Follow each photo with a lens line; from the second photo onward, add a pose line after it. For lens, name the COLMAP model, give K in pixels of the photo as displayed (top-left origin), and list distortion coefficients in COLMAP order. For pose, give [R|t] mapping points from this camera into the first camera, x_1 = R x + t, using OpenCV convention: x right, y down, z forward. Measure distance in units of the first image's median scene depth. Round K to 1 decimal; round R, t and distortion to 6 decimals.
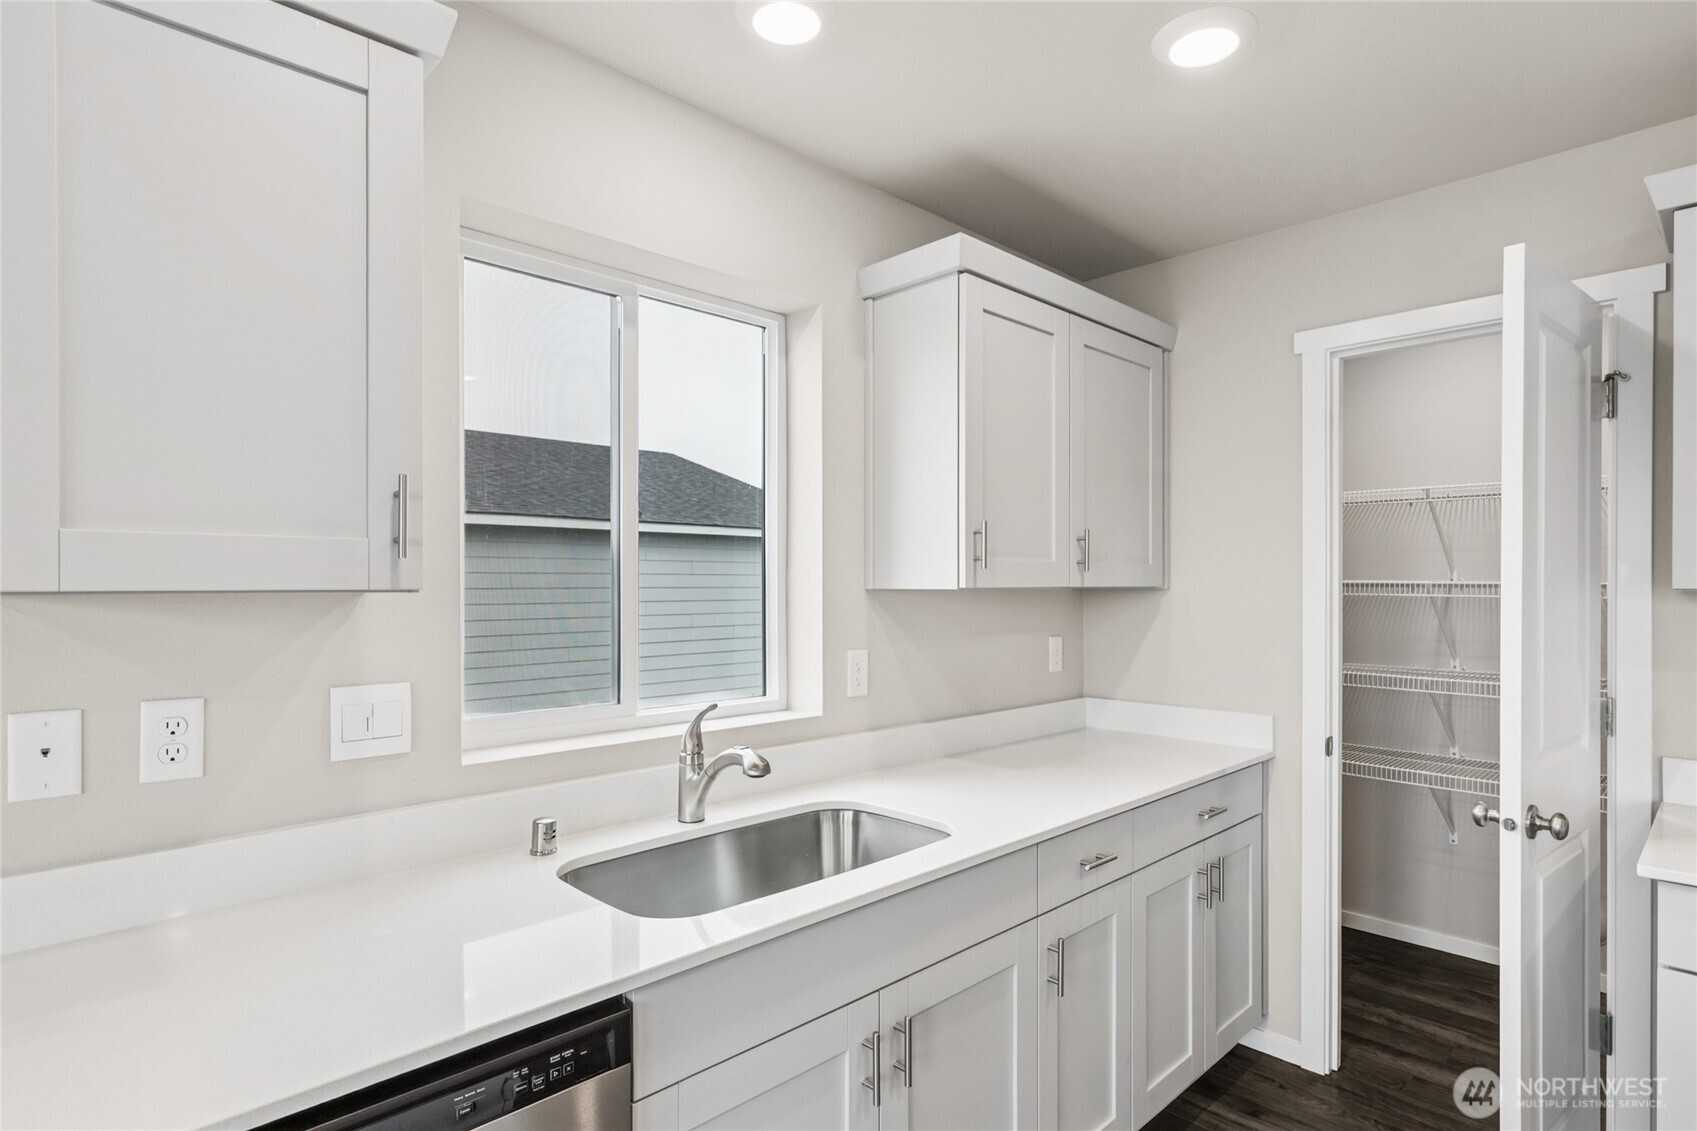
lens RADIAL K [[899.0, 0, 862.6], [0, 899.0, 583.3], [0, 0, 1]] dist [-0.000523, 0.000533]
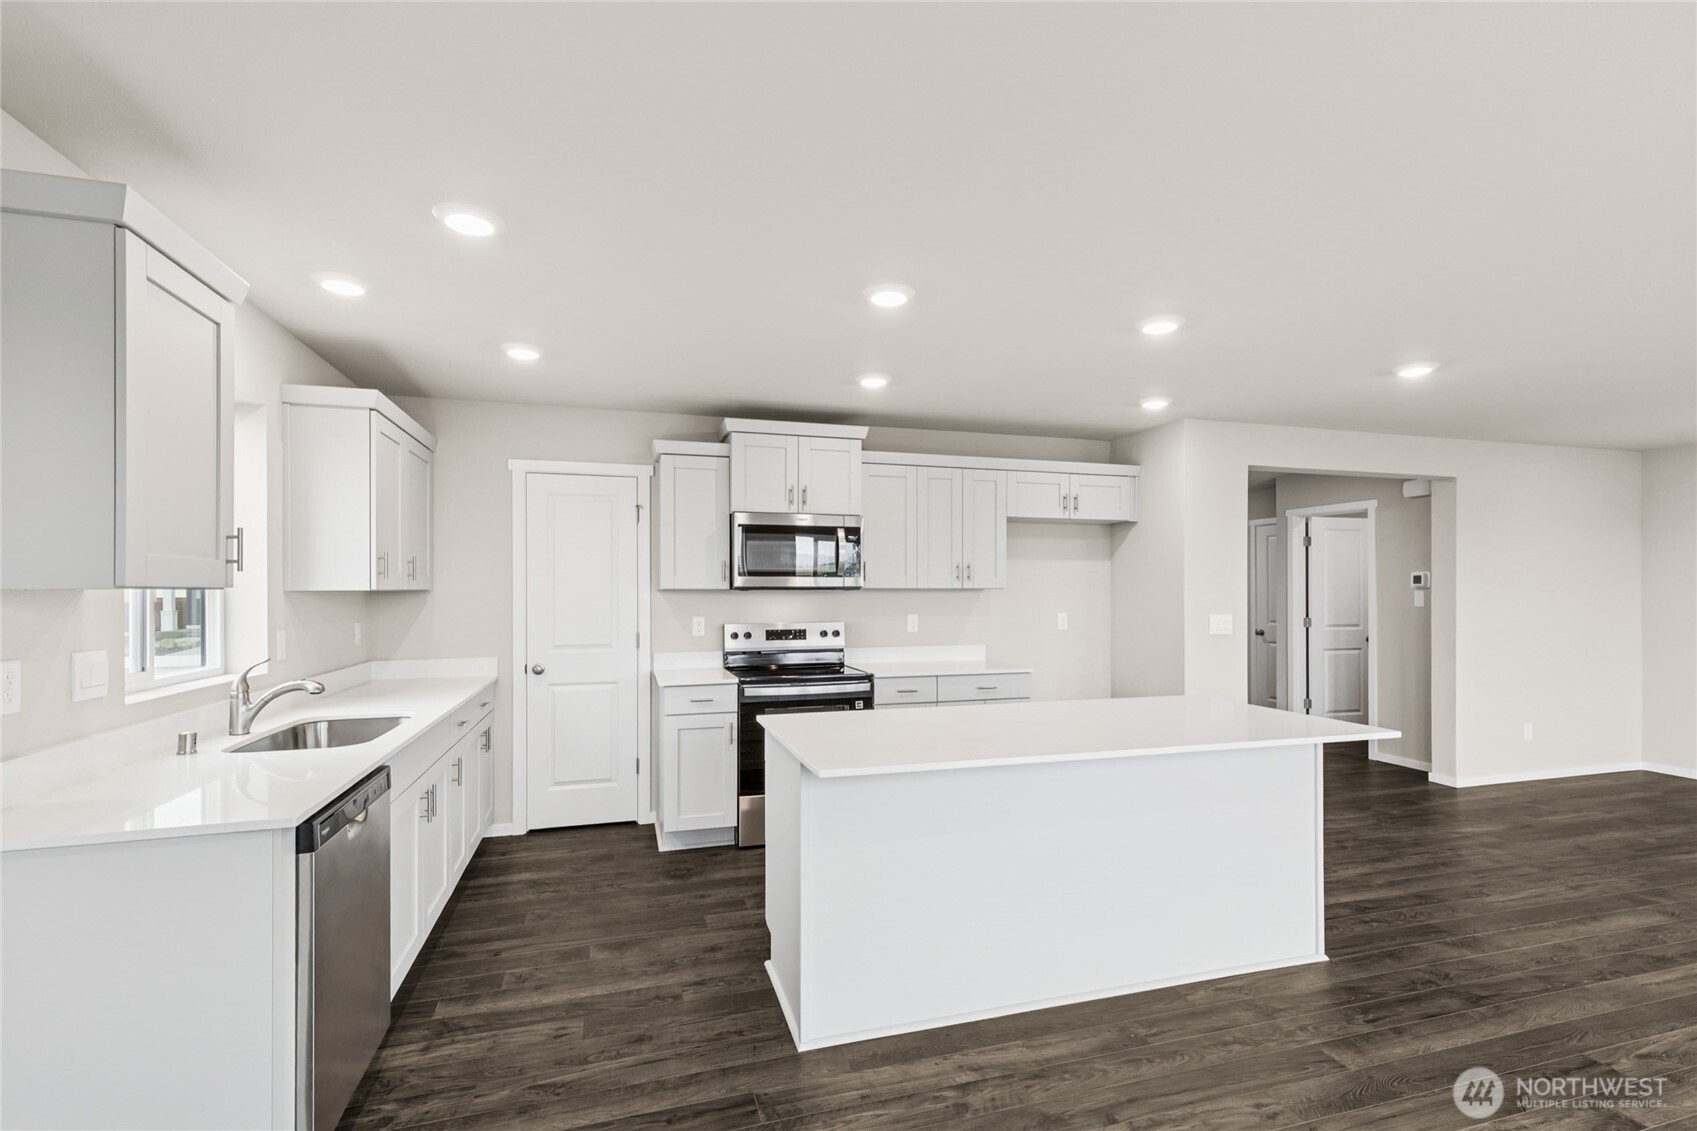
lens RADIAL K [[773.7, 0, 839.0], [0, 773.7, 574.2], [0, 0, 1]] dist [0.012668, 0.000114]
pose [[0.473454, 0.016262, 0.880668, -0.933924], [0.004961, 0.999764, -0.021128, 0.014016], [-0.880805, 0.014373, 0.473262, -0.611770]]
